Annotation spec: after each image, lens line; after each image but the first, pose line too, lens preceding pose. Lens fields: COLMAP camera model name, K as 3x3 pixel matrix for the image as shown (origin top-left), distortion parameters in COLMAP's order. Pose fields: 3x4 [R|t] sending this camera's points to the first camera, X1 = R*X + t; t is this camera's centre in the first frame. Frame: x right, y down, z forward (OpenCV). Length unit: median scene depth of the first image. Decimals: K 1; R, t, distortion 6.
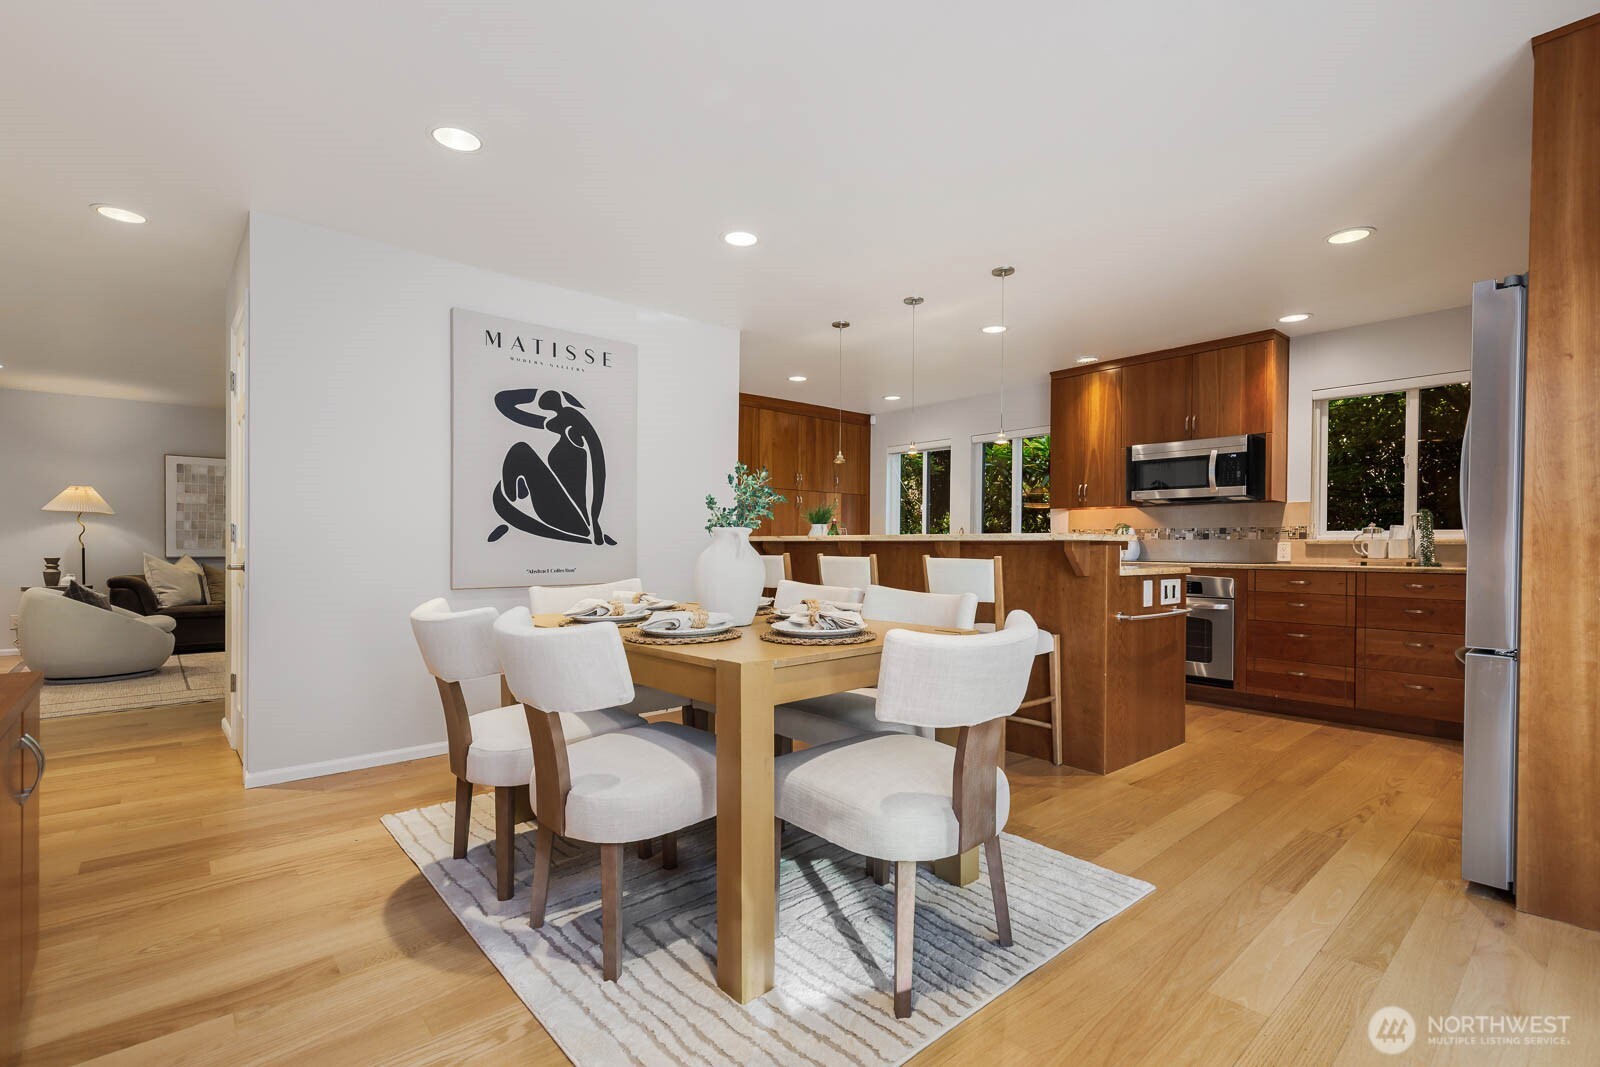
lens RADIAL K [[730.8, 0, 813.9], [0, 730.8, 544.6], [0, 0, 1]] dist [0.002832, 0.000390]
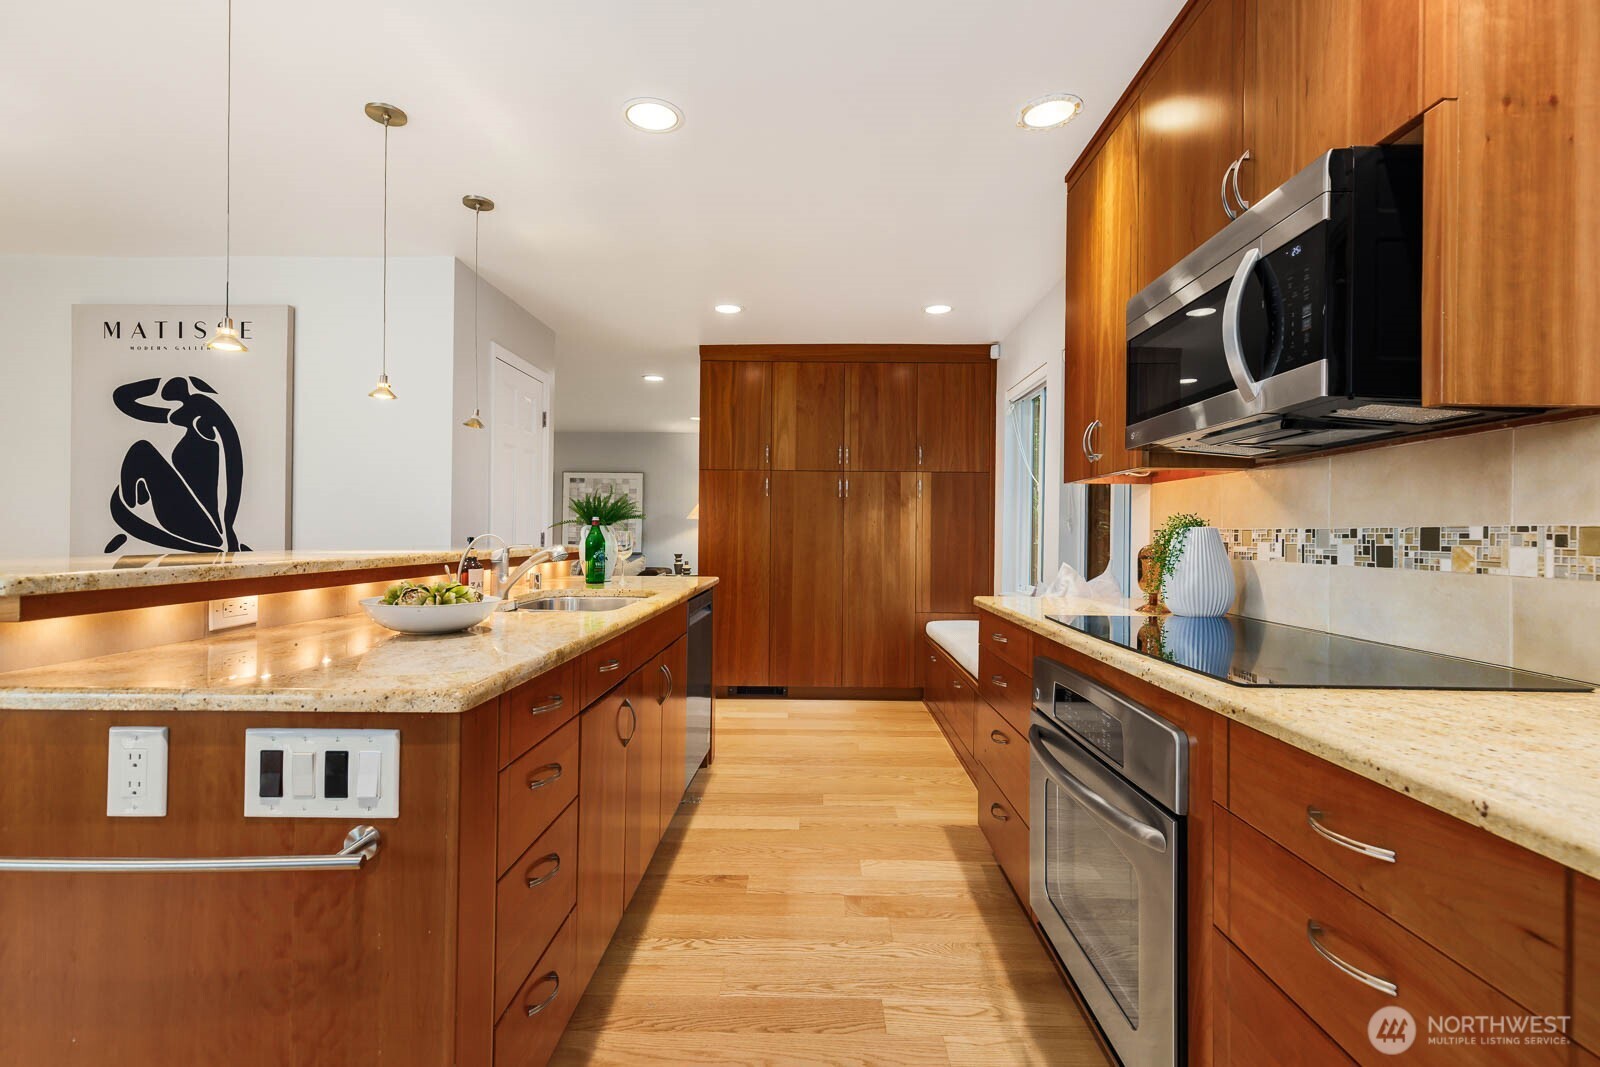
lens RADIAL K [[730.8, 0, 801.0], [0, 730.8, 529.8], [0, 0, 1]] dist [0.002832, 0.000390]
pose [[0.735615, -0.003232, -0.677393, 0.759100], [-0.001781, 0.999976, -0.006705, -0.026254], [0.677398, 0.006139, 0.735591, 0.855287]]
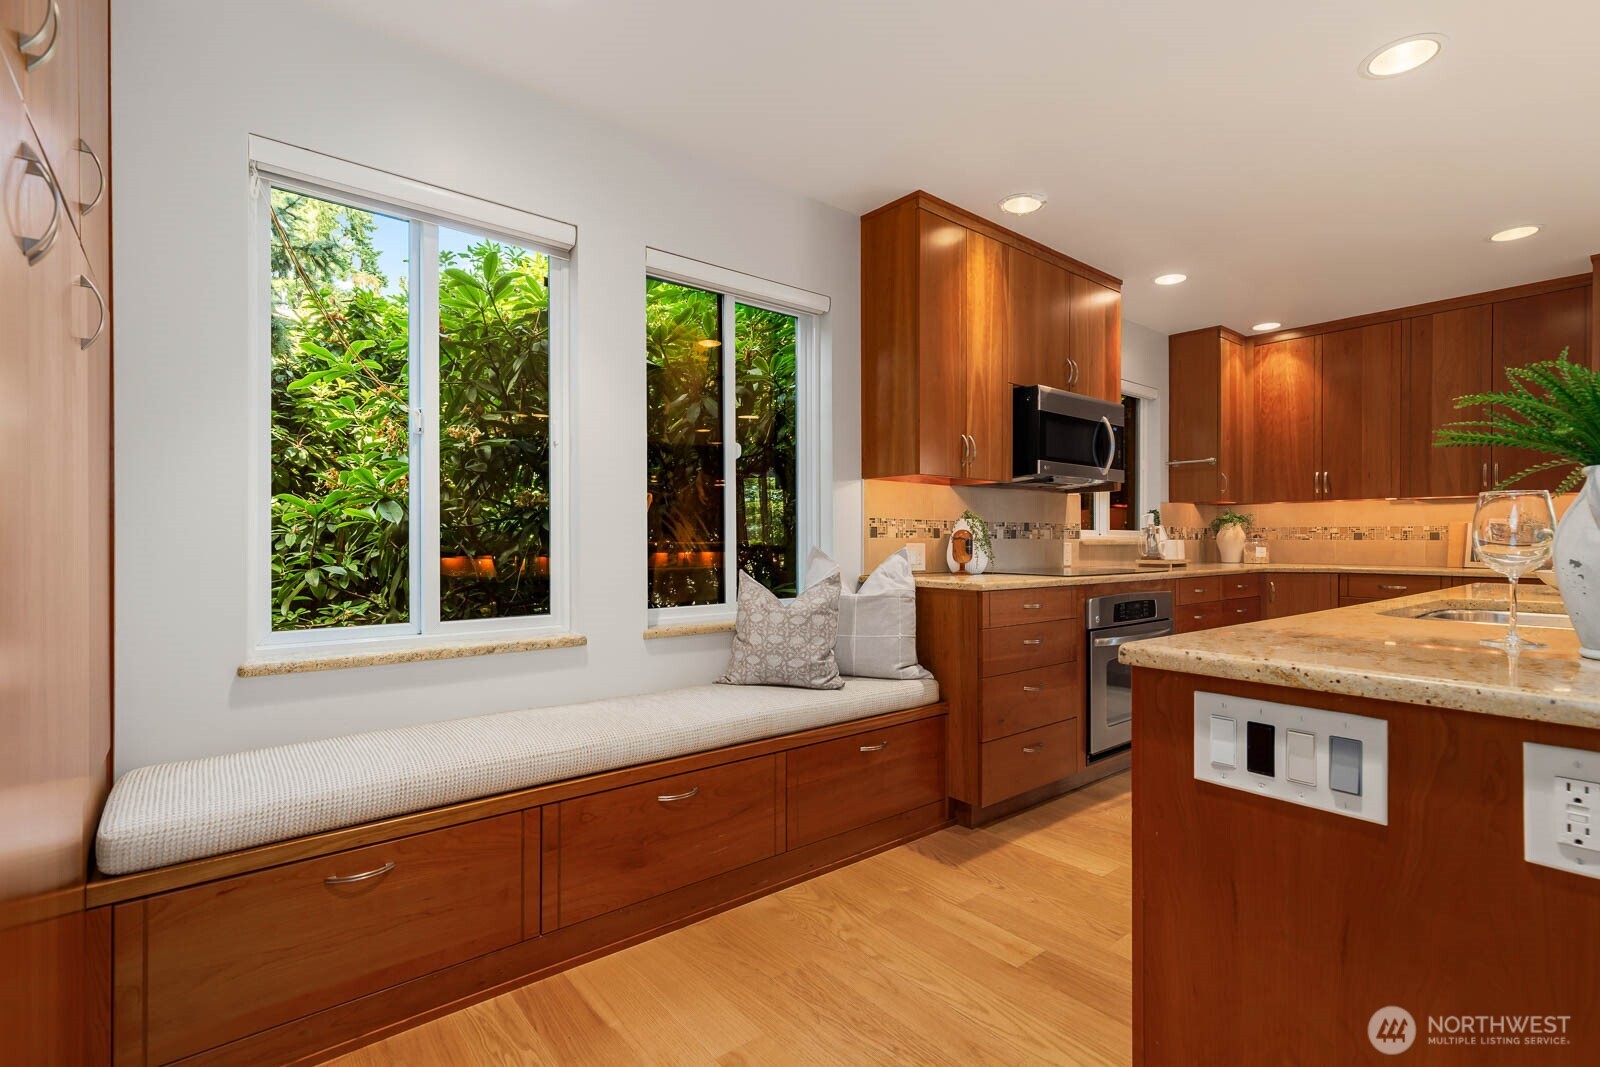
lens RADIAL K [[730.8, 0, 797.7], [0, 730.8, 534.5], [0, 0, 1]] dist [0.002832, 0.000390]
pose [[0.047942, -0.003781, 0.998843, -0.243444], [-0.003649, 0.999985, 0.003961, -0.017768], [-0.998843, -0.003835, 0.047928, 1.586581]]
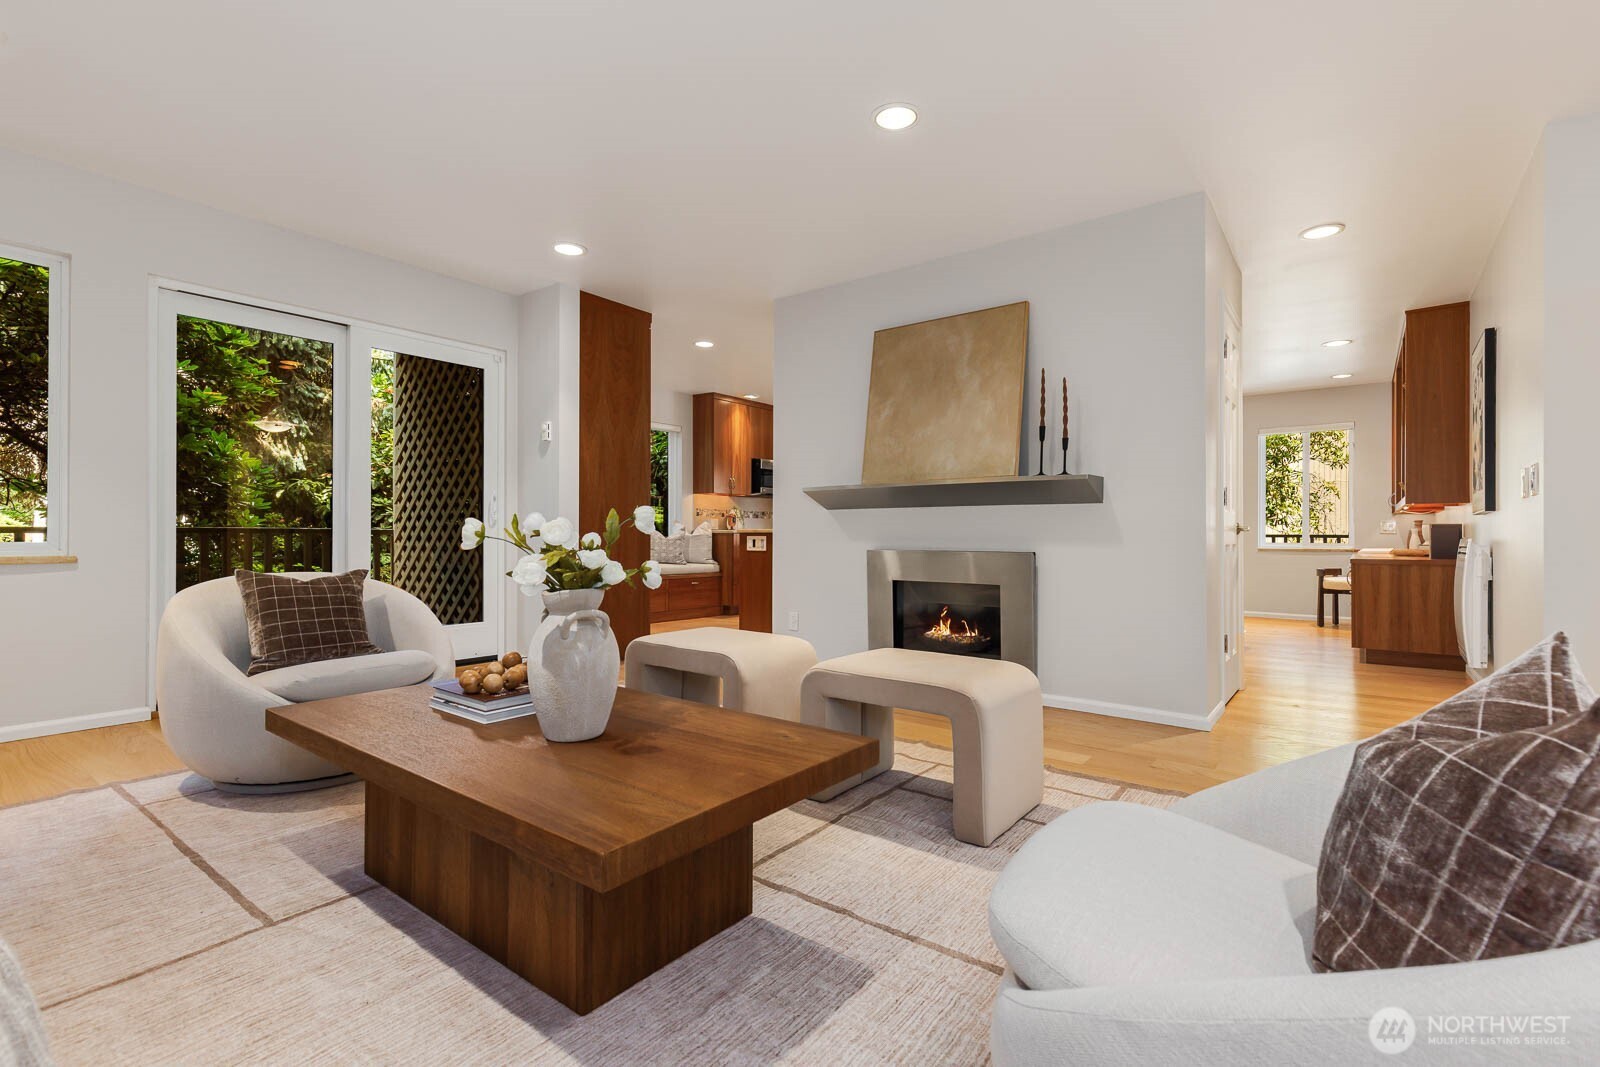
lens RADIAL K [[730.8, 0, 795.7], [0, 730.8, 533.5], [0, 0, 1]] dist [0.002832, 0.000390]
pose [[-0.170361, -0.007521, 0.985353, -1.560442], [-0.007388, 0.999953, 0.006355, 0.023961], [-0.985354, -0.006197, -0.170408, 1.621945]]
